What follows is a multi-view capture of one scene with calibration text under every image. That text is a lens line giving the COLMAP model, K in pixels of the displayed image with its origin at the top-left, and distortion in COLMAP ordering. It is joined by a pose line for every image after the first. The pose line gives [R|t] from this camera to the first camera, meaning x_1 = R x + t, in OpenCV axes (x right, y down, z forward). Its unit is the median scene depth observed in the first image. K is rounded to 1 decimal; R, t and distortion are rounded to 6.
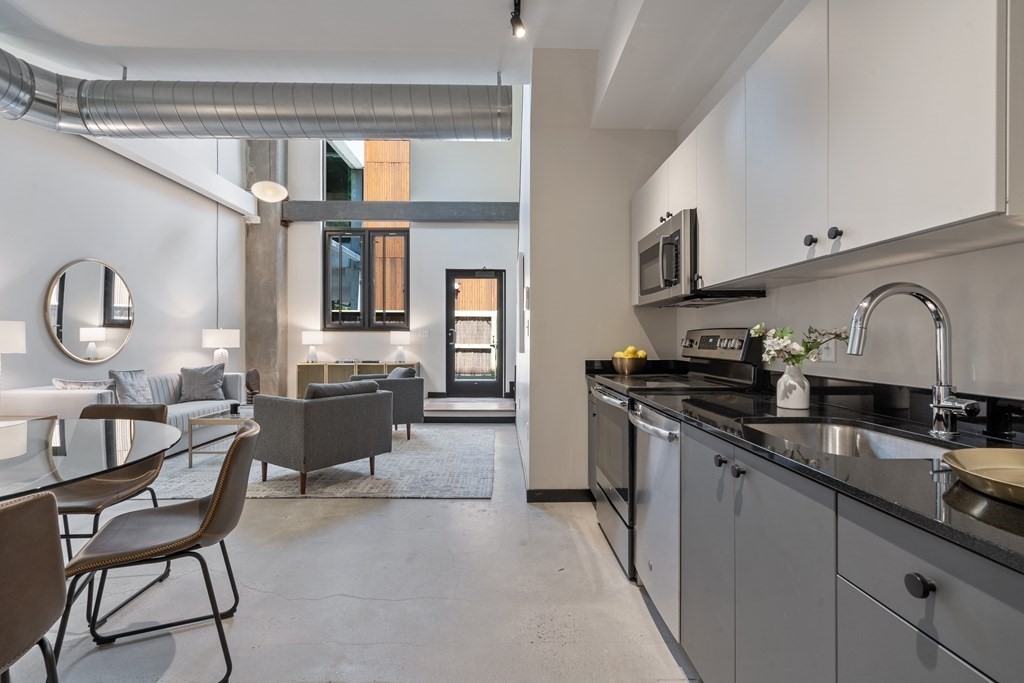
lens RADIAL K [[485.6, 0, 505.0], [0, 485.6, 340.4], [0, 0, 1]] dist [0.000932, -0.000065]
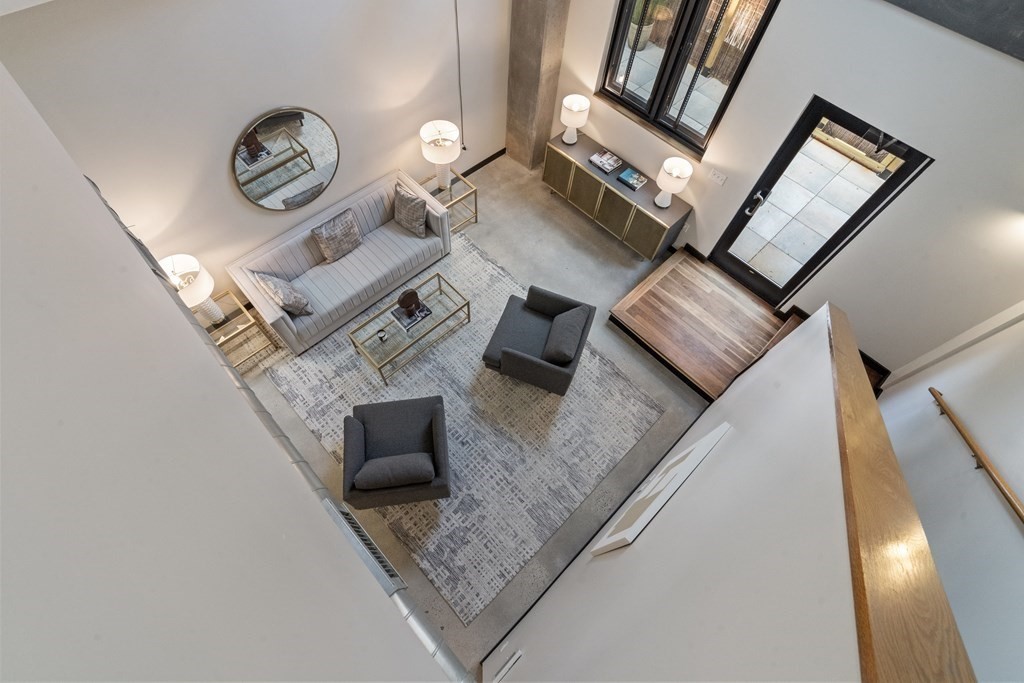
lens RADIAL K [[462.6, 0, 512.0], [0, 462.6, 341.5], [0, 0, 1]] dist [-0.001619, -0.000003]
pose [[0.686543, 0.654253, -0.317195, -0.029693], [-0.054907, 0.481659, 0.874637, -0.572045], [0.725013, -0.583060, 0.366602, 0.641981]]
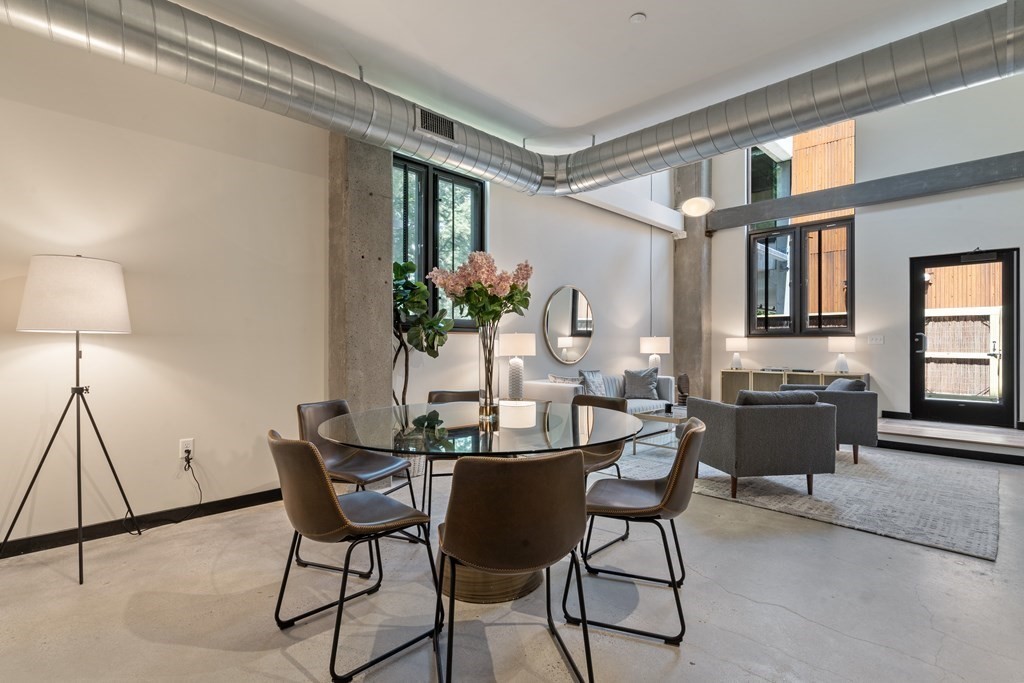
lens RADIAL K [[486.6, 0, 509.3], [0, 486.6, 344.1], [0, 0, 1]] dist [0.001114, 0.000481]
pose [[0.693646, -0.002029, -0.720313, -0.003936], [-0.002170, 0.999986, -0.004907, -0.000255], [0.720313, 0.004967, 0.693632, -0.031002]]
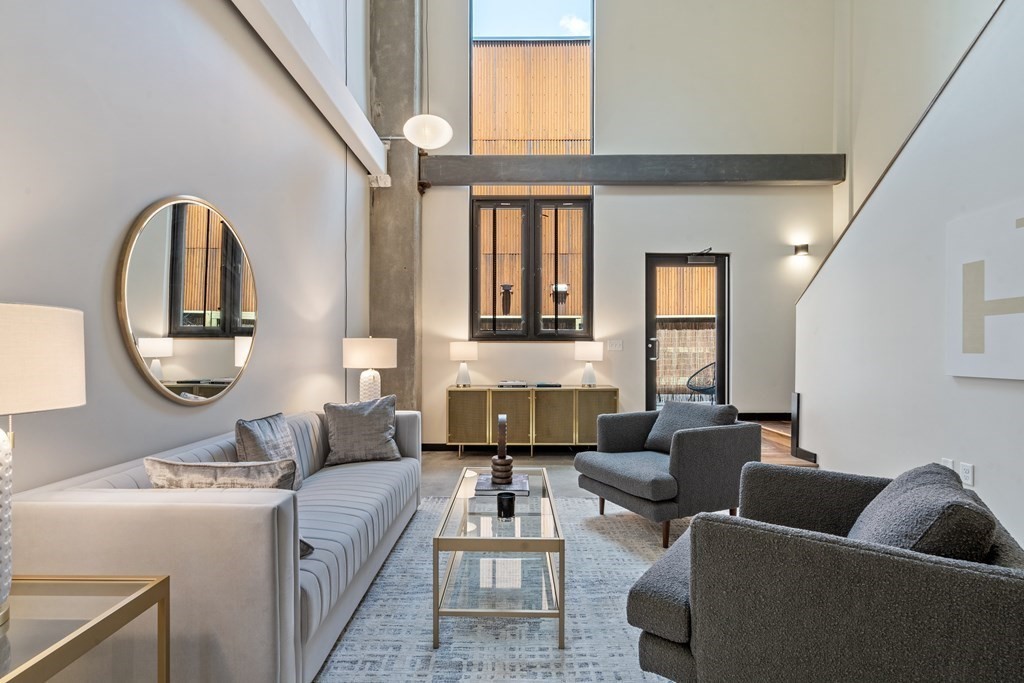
lens RADIAL K [[480.1, 0, 508.2], [0, 480.1, 352.6], [0, 0, 1]] dist [-0.003469, 0.000018]
pose [[0.999766, -0.003039, -0.021420, -0.420659], [0.003040, 0.999995, 0.000009, -0.004252], [0.021420, -0.000074, 0.999771, 0.414297]]
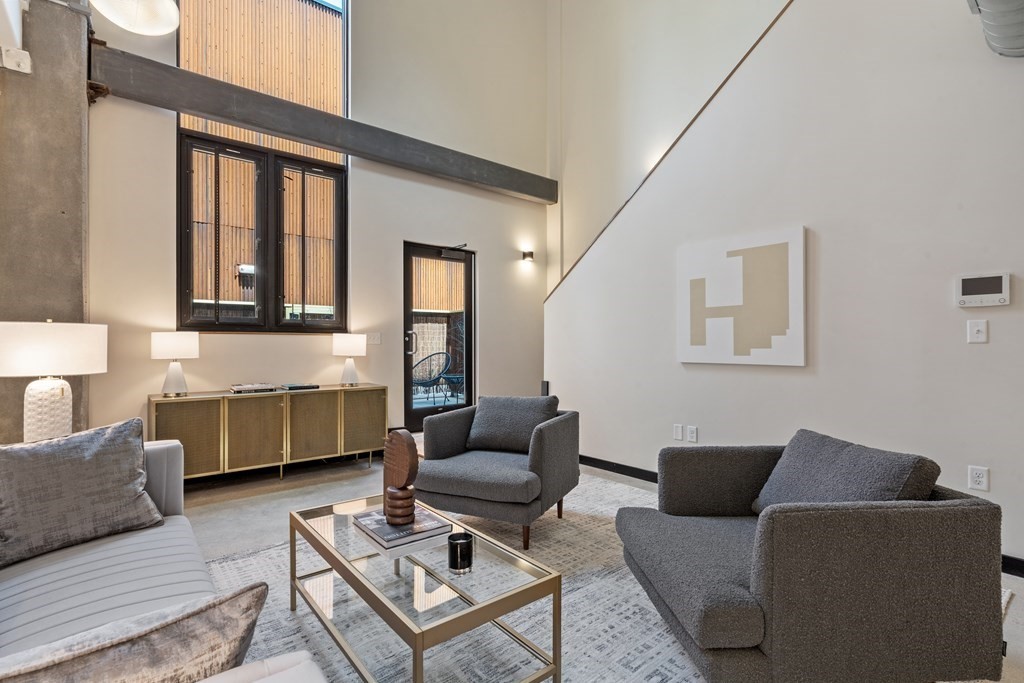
lens RADIAL K [[481.9, 0, 508.0], [0, 481.9, 343.9], [0, 0, 1]] dist [-0.000284, 0.000615]
pose [[0.783208, -0.004527, 0.621743, -0.576280], [0.006912, 0.999975, -0.001426, -0.005068], [-0.621721, 0.005414, 0.783220, 0.545908]]
